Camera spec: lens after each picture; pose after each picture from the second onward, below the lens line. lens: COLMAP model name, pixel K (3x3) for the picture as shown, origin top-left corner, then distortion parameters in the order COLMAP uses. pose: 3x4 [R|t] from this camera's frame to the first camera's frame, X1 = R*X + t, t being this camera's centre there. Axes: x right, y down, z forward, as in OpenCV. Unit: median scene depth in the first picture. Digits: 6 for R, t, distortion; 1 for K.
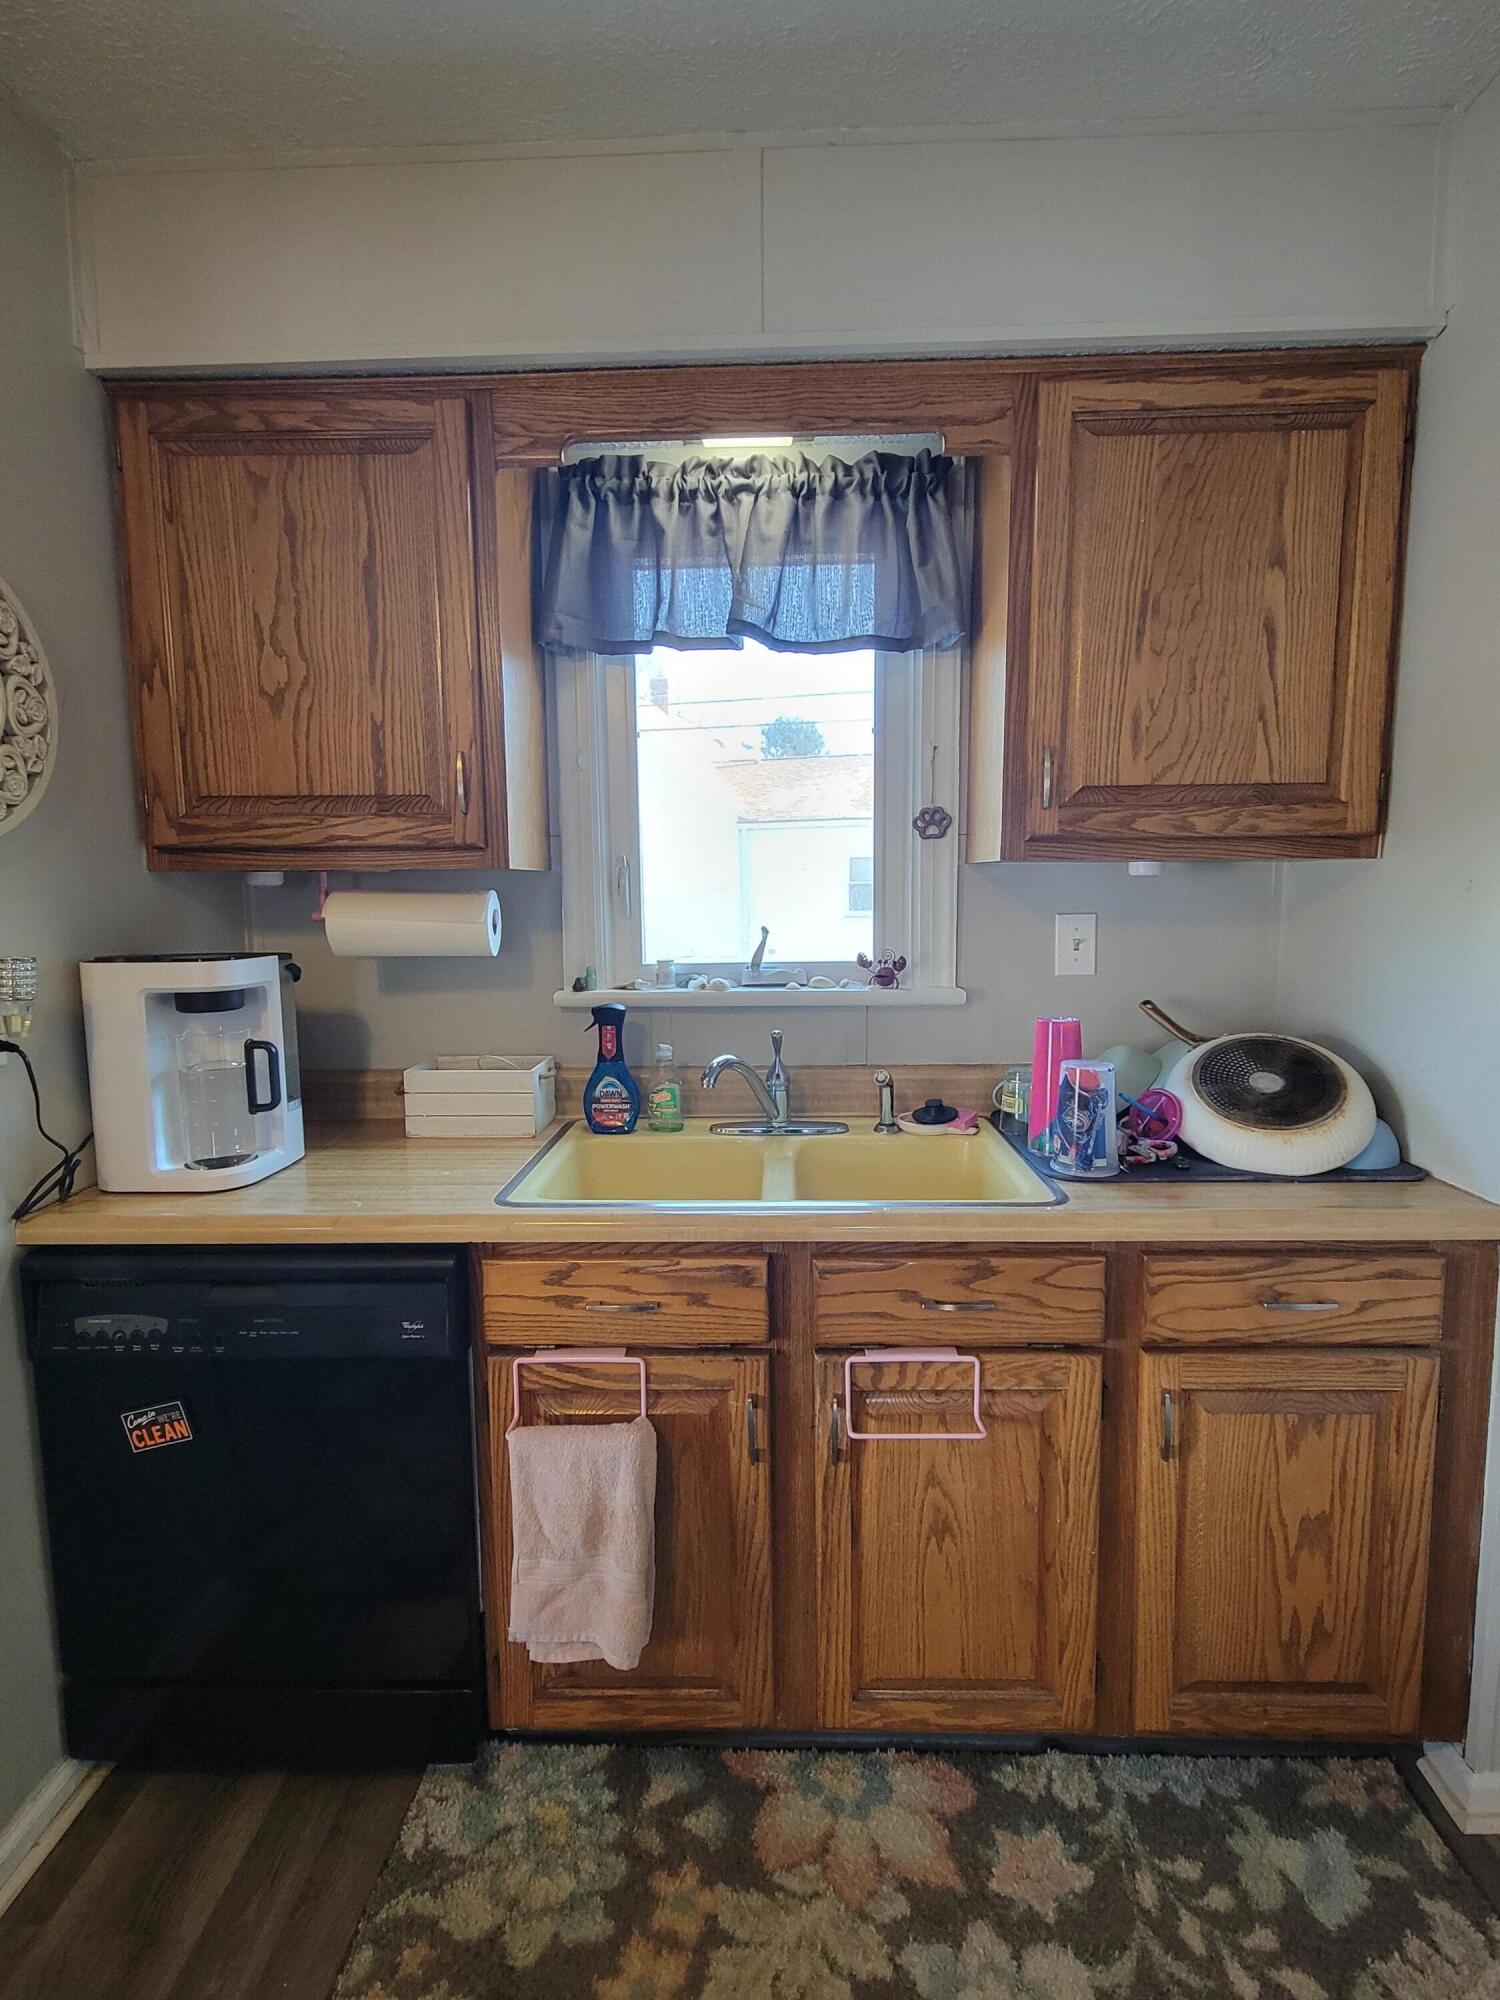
lens RADIAL K [[946.7, 0, 758.0], [0, 946.7, 1002.0], [0, 0, 1]] dist [0.009523, -0.004695]
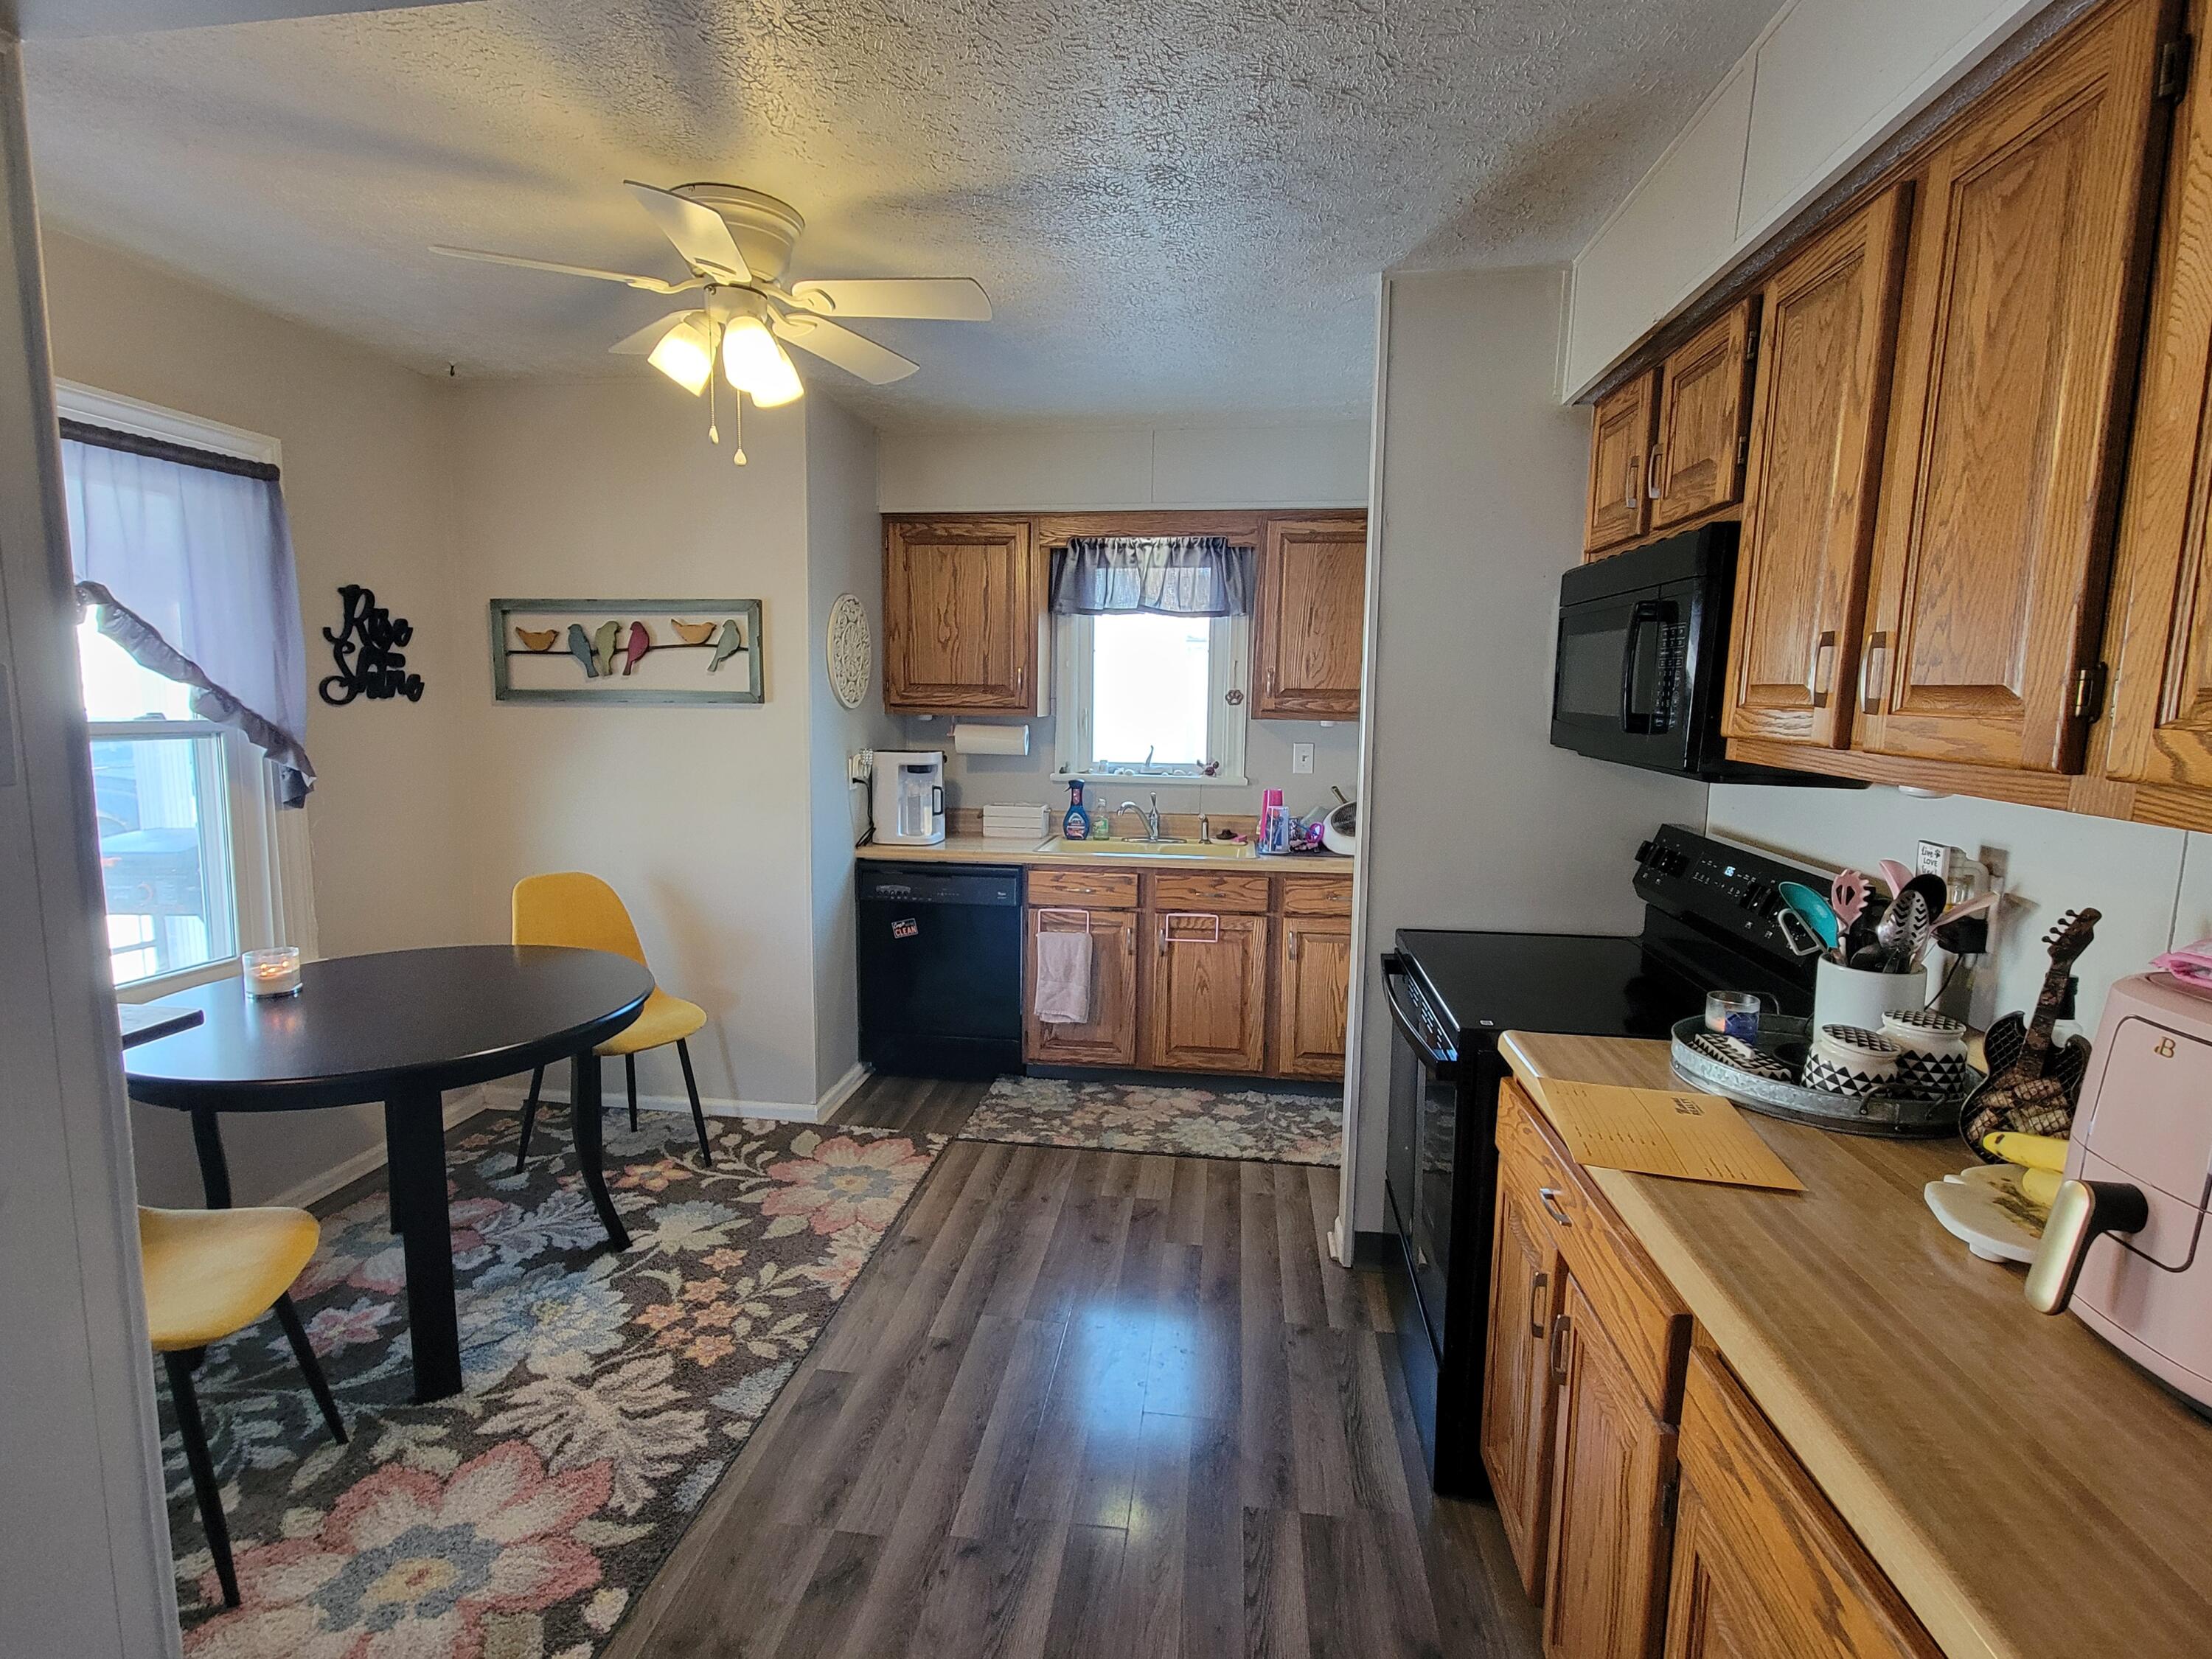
lens RADIAL K [[1047.0, 0, 1106.9], [0, 1047.0, 830.8], [0, 0, 1]] dist [0.009523, -0.004695]
pose [[0.994259, 0.036601, -0.100543, 0.184748], [-0.036076, 0.999324, 0.007037, 0.120061], [0.100733, -0.003370, 0.994908, -1.629078]]
